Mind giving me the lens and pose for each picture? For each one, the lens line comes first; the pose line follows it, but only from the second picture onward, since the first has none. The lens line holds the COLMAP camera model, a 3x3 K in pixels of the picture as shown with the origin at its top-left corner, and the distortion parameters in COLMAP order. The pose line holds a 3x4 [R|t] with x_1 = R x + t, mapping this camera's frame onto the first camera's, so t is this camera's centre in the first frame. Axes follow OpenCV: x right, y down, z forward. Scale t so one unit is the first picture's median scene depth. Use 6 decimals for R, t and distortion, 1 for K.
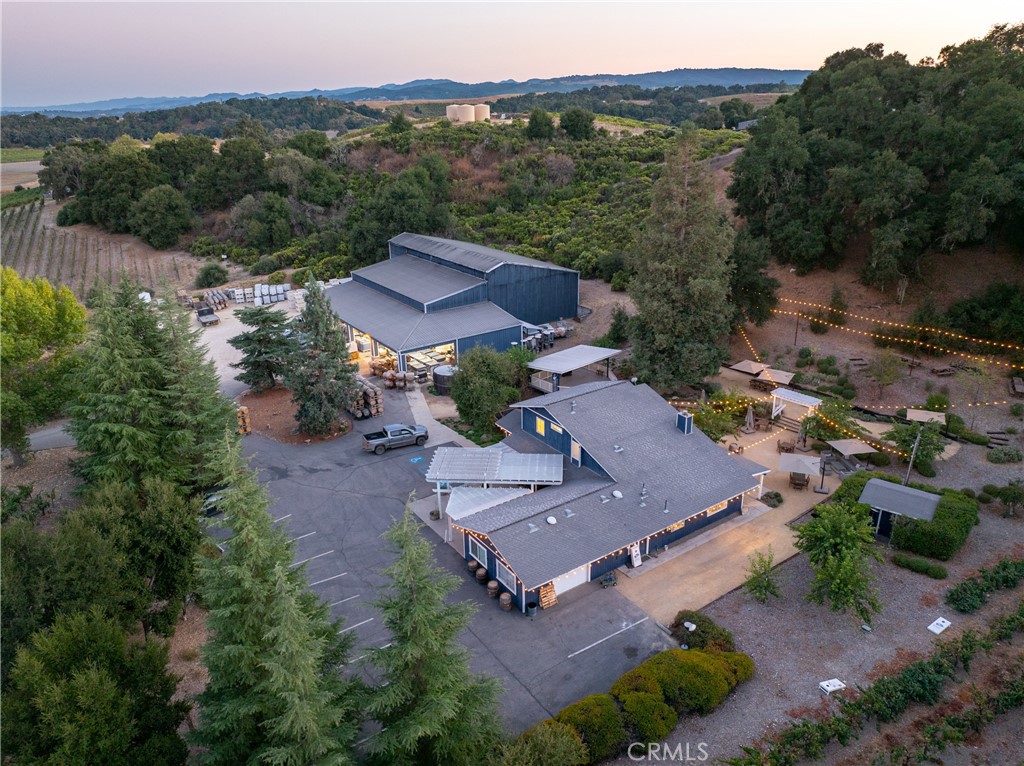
lens RADIAL K [[718.8, 0, 512.0], [0, 718.8, 383.0], [0, 0, 1]] dist [-0.054078, 0.024688]
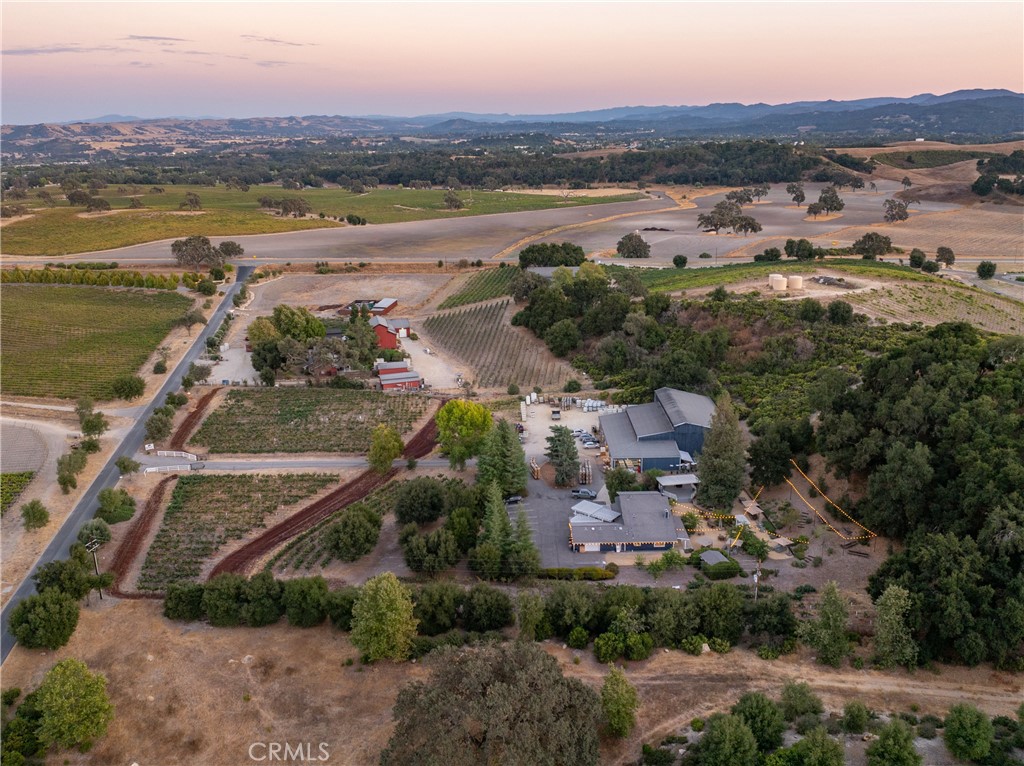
lens RADIAL K [[718.8, 0, 512.0], [0, 718.8, 383.0], [0, 0, 1]] dist [-0.054078, 0.024688]
pose [[0.829323, 0.161422, -0.534944, 0.397351], [-0.203717, 0.978816, -0.020459, -0.088293], [0.520310, 0.125945, 0.844640, -0.572085]]
